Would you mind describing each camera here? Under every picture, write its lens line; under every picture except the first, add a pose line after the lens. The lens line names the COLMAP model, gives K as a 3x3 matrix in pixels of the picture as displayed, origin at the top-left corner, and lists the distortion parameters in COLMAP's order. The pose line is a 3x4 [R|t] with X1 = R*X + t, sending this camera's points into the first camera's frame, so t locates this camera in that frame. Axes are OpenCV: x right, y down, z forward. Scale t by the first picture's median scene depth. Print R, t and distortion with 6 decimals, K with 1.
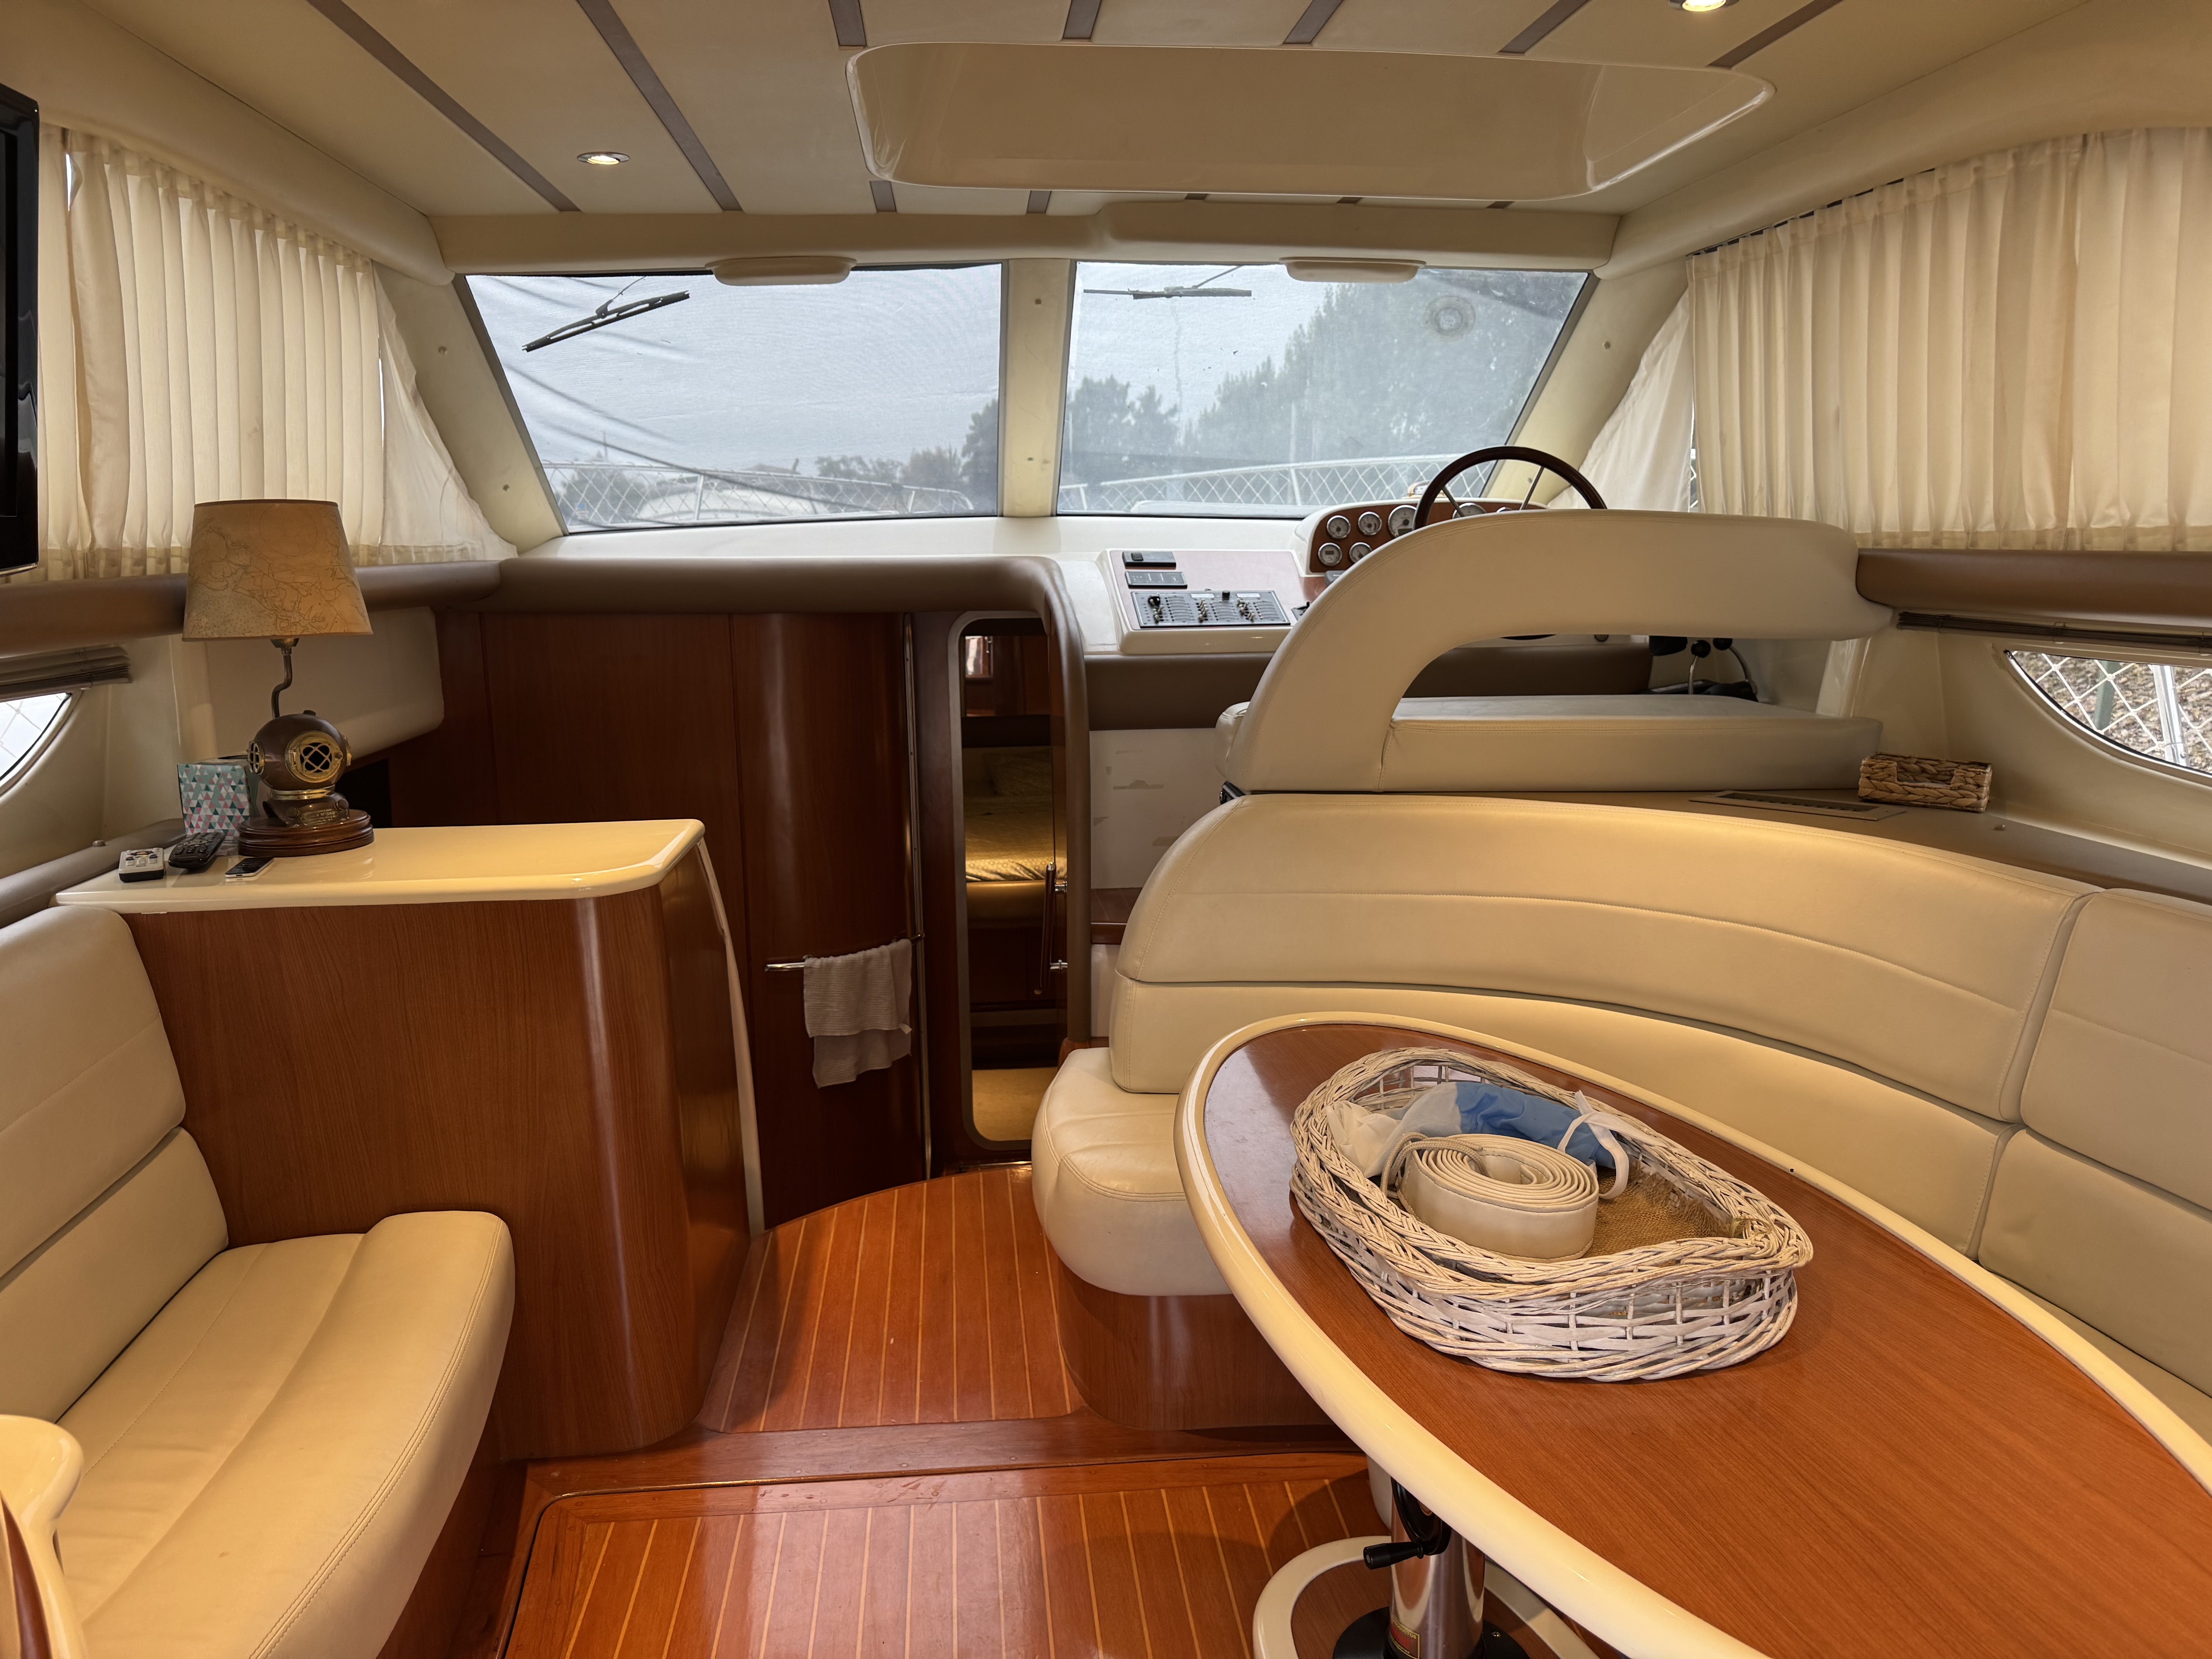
lens RADIAL K [[1558.3, 0, 1086.9], [0, 1558.3, 860.0], [0, 0, 1]] dist [0.057890, -0.077688]
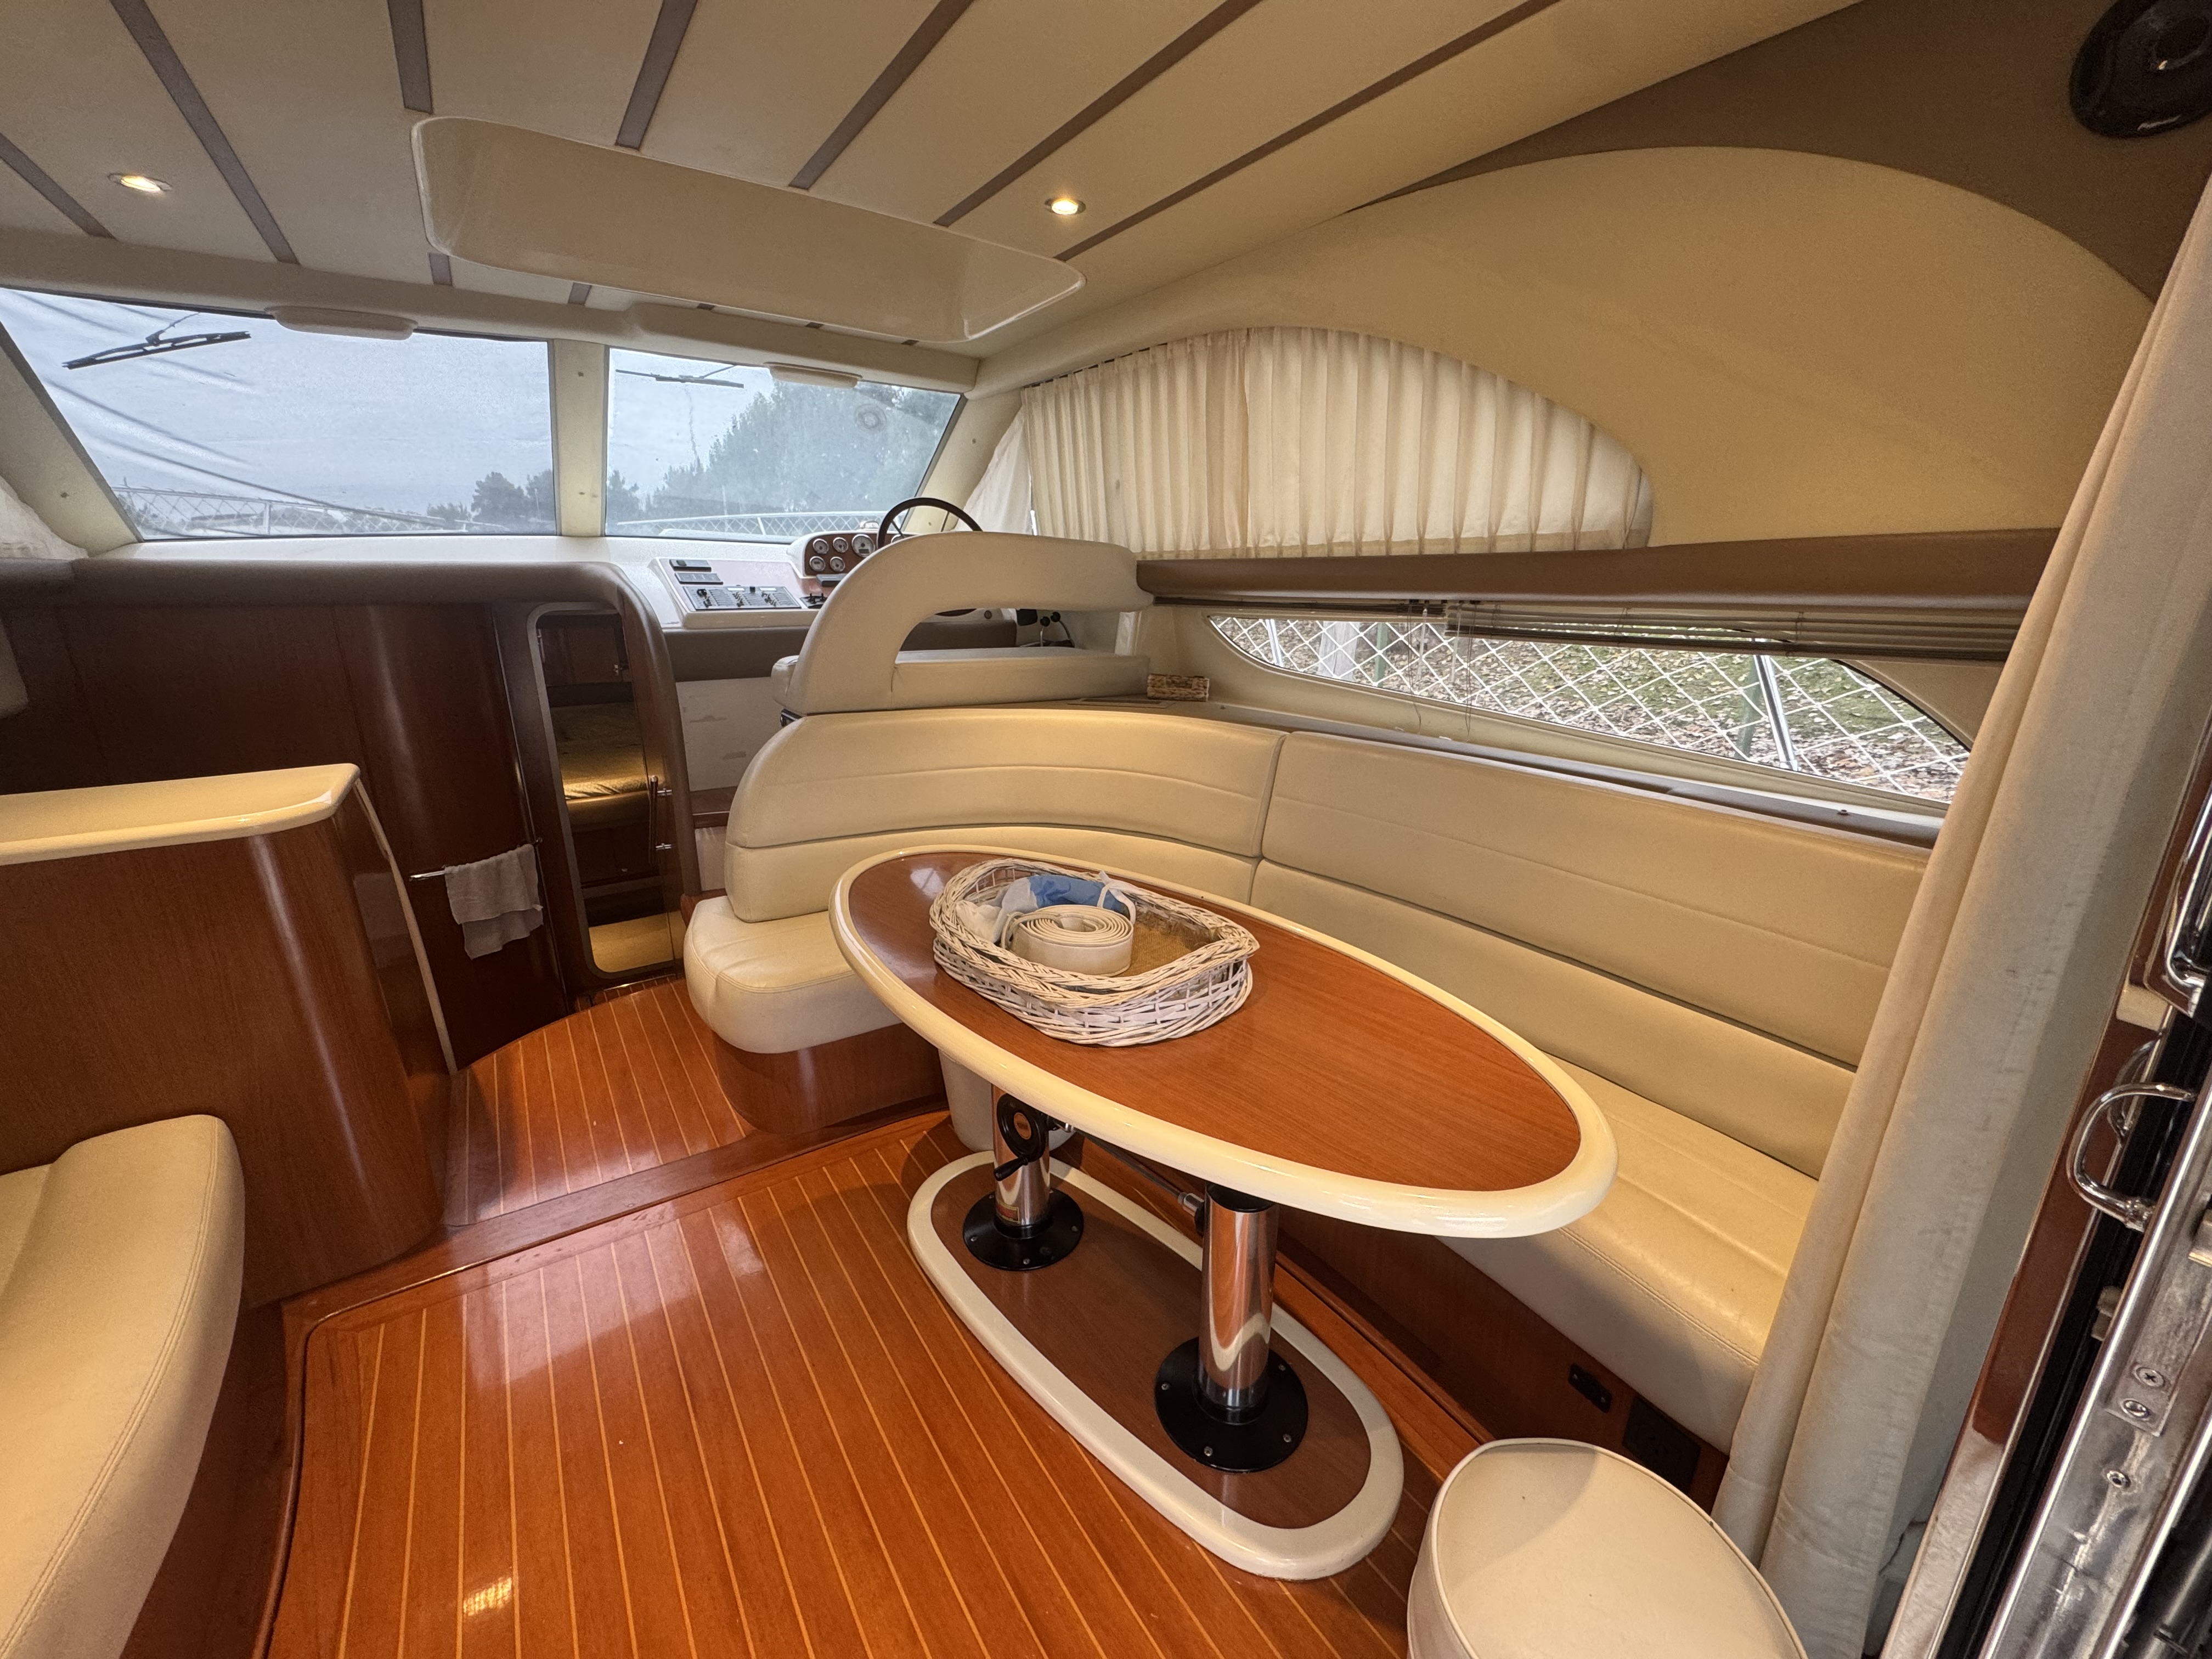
lens RADIAL K [[877.6, 0, 1097.2], [0, 877.6, 839.7], [0, 0, 1]] dist [-0.007743, 0.000734]
pose [[0.871683, -0.127027, 0.473320, -0.067828], [0.084936, 0.990366, 0.109368, 0.007805], [-0.482653, -0.055132, 0.874075, 0.109070]]
